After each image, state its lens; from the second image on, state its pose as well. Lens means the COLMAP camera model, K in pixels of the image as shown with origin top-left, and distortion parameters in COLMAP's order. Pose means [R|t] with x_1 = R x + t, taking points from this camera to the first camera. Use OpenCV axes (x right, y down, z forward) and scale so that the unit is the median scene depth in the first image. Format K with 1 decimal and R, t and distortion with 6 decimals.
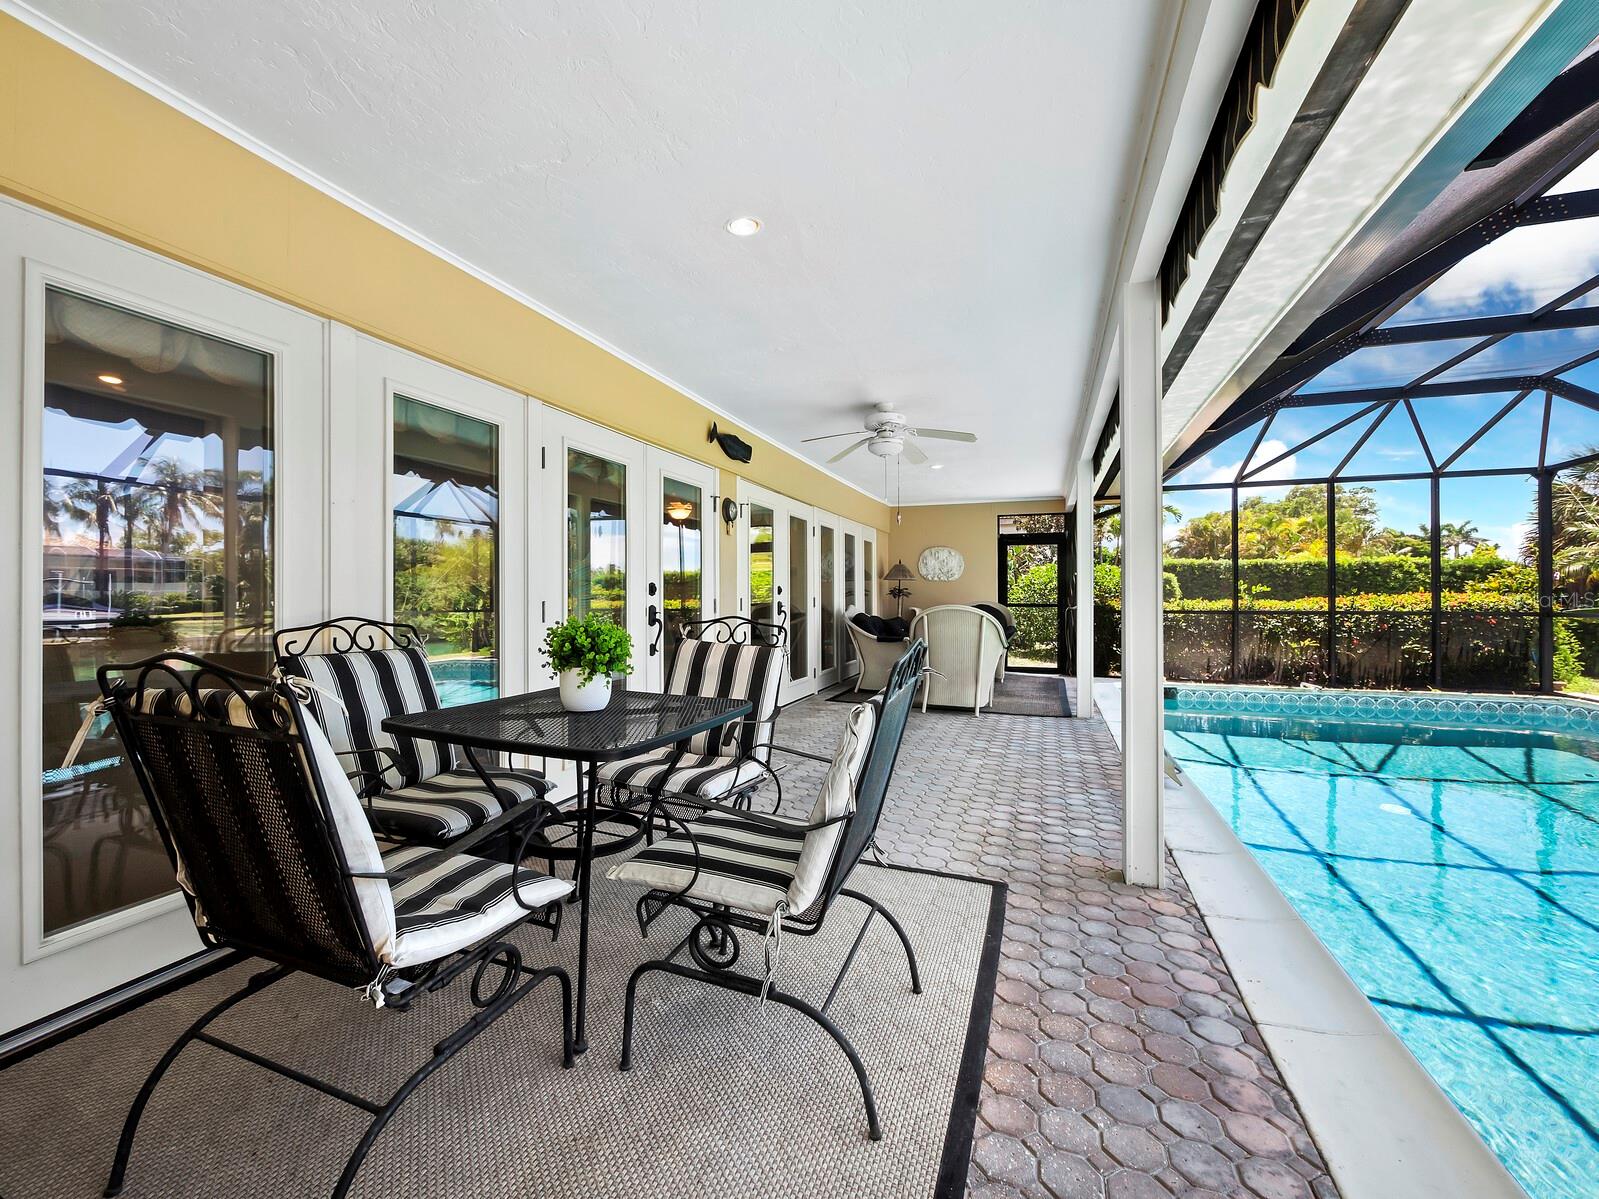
lens RADIAL K [[672.6, 0, 798.0], [0, 672.6, 593.1], [0, 0, 1]] dist [-0.001514, -0.000255]
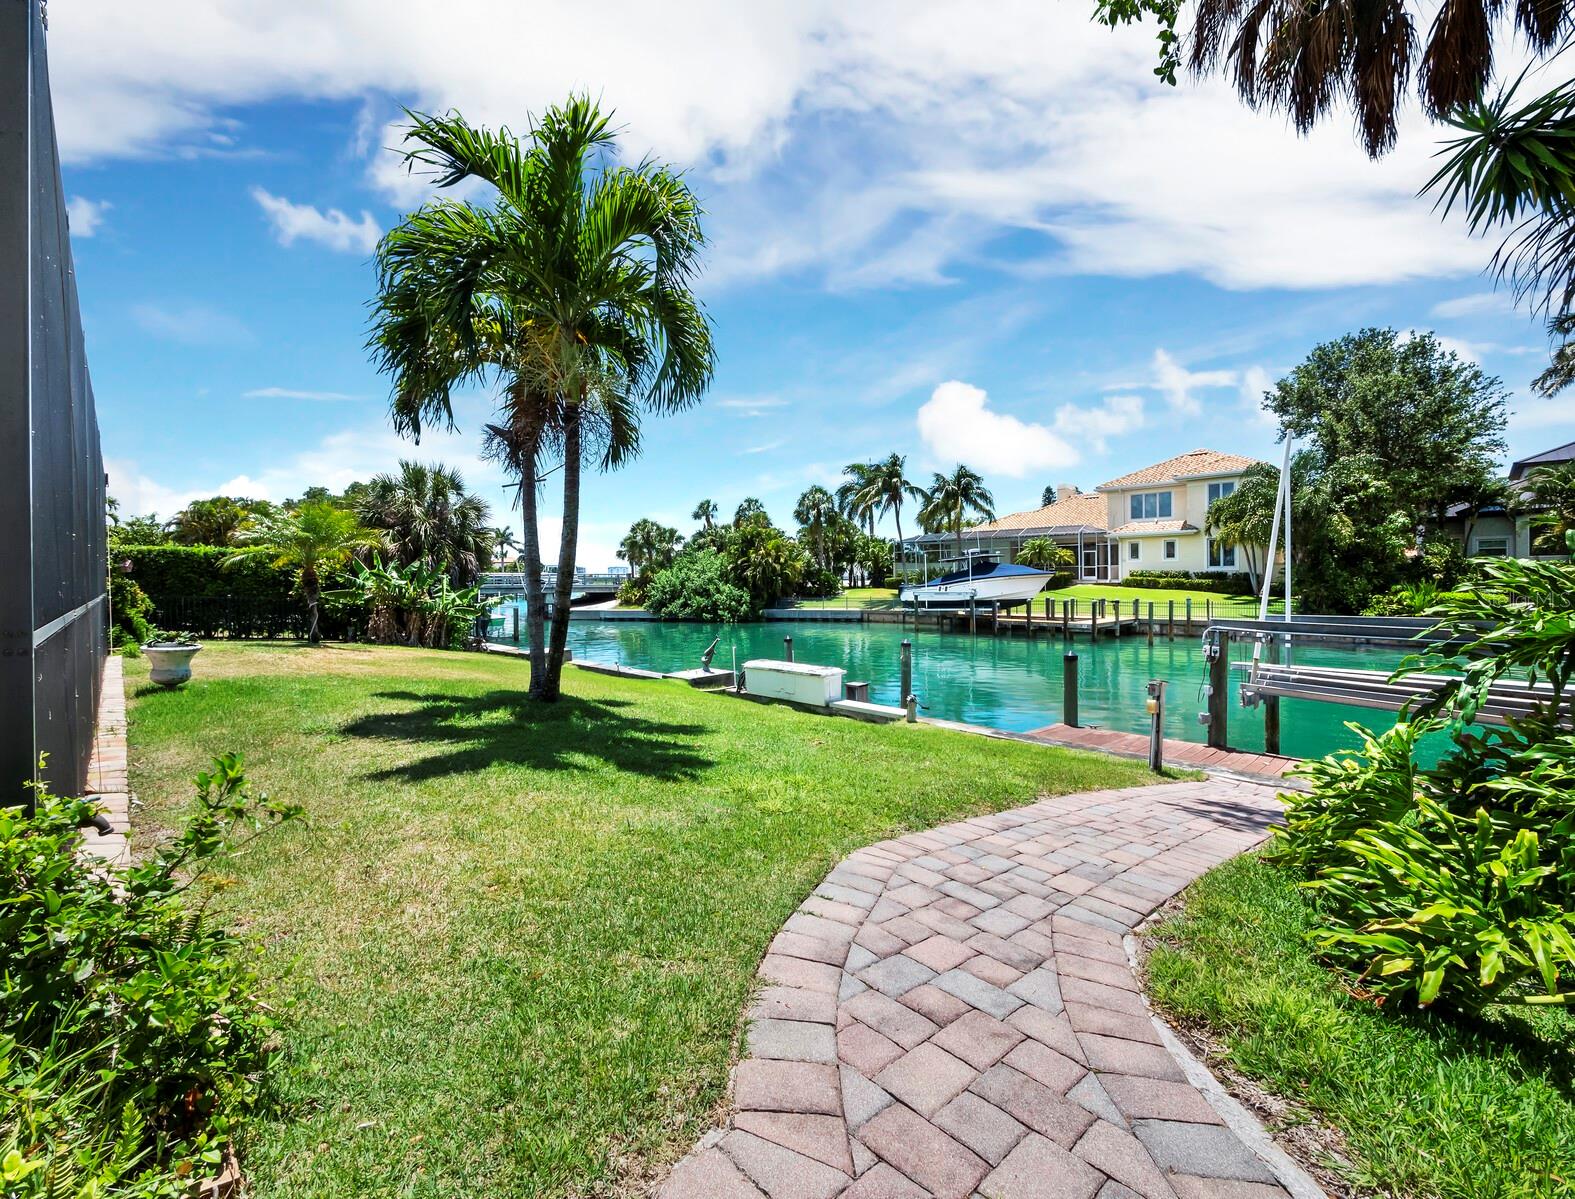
lens RADIAL K [[673.0, 0, 781.5], [0, 673.0, 602.3], [0, 0, 1]] dist [-0.005442, -0.000395]
pose [[0.433621, -0.028591, 0.900642, 0.235311], [0.002446, 0.999530, 0.030553, 0.004962], [-0.901092, -0.011045, 0.433487, -0.290913]]
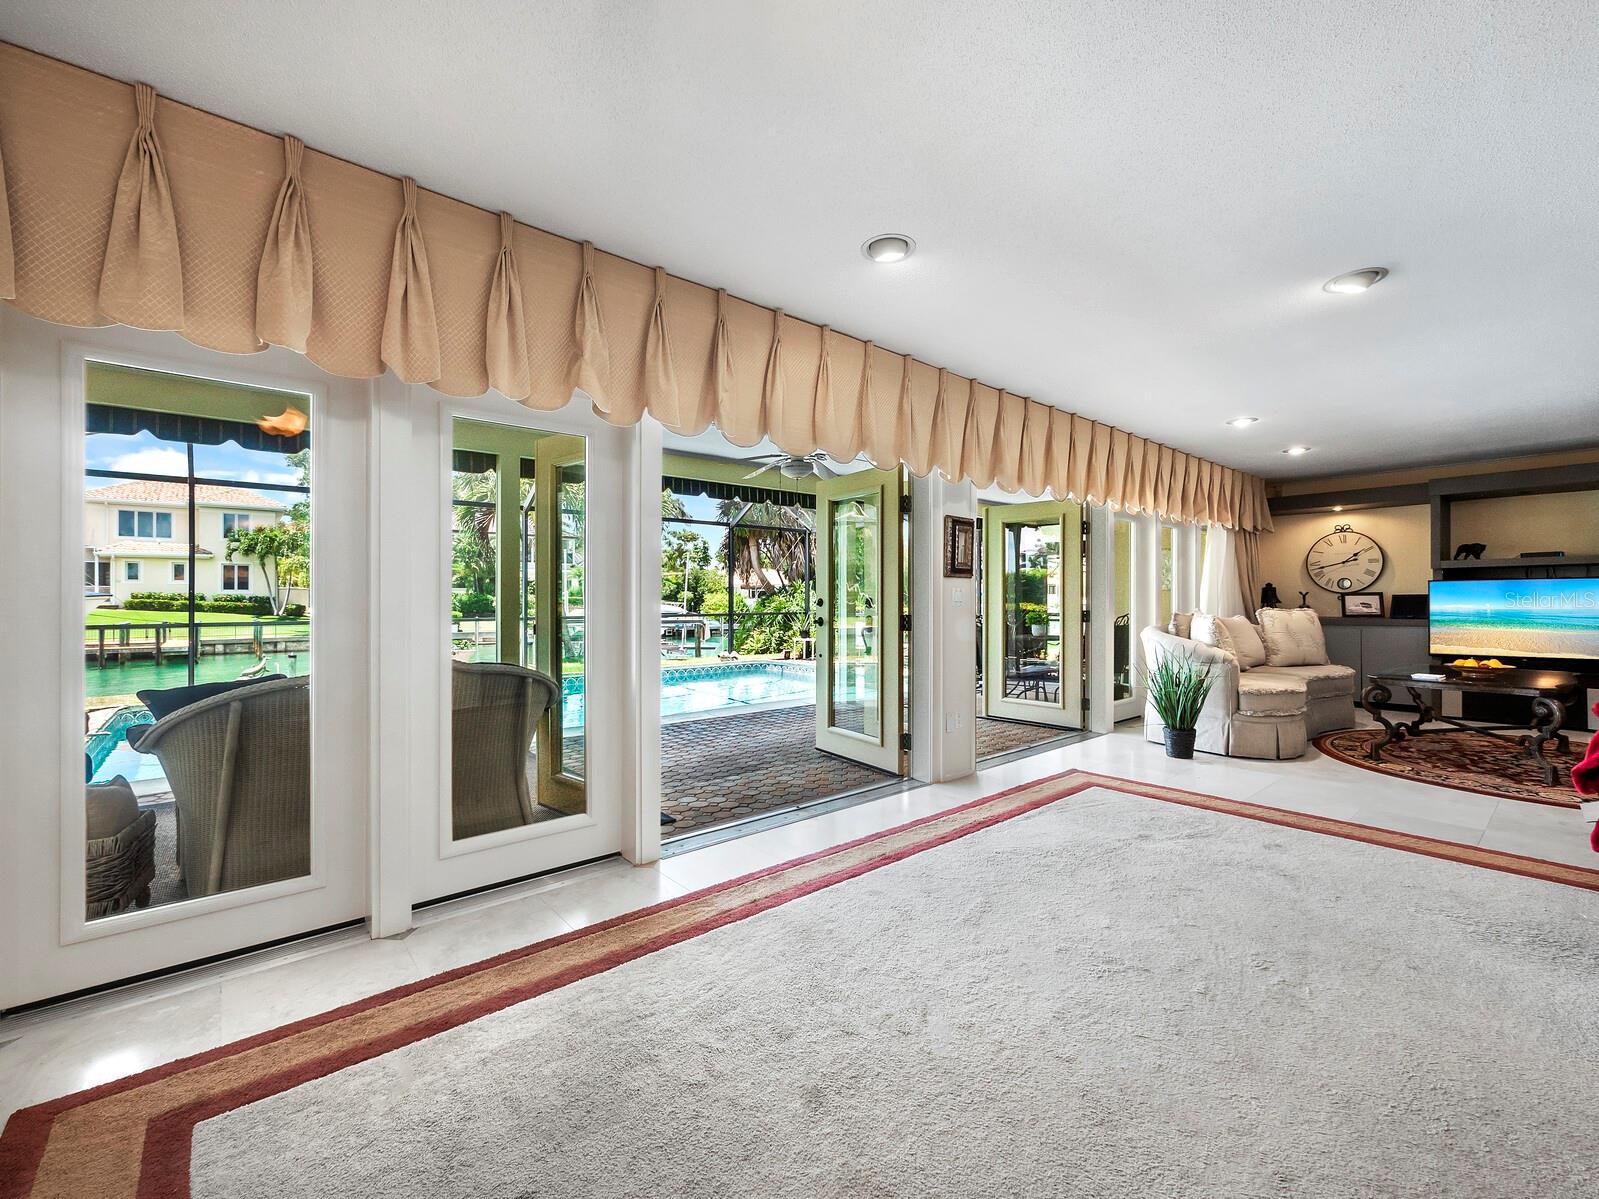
lens RADIAL K [[672.6, 0, 795.5], [0, 672.6, 596.7], [0, 0, 1]] dist [-0.001514, -0.000255]
pose [[-0.858029, 0.002881, 0.513593, -0.108443], [0.000102, 0.999985, -0.005440, -0.004336], [-0.513601, -0.004615, -0.858017, 0.422387]]
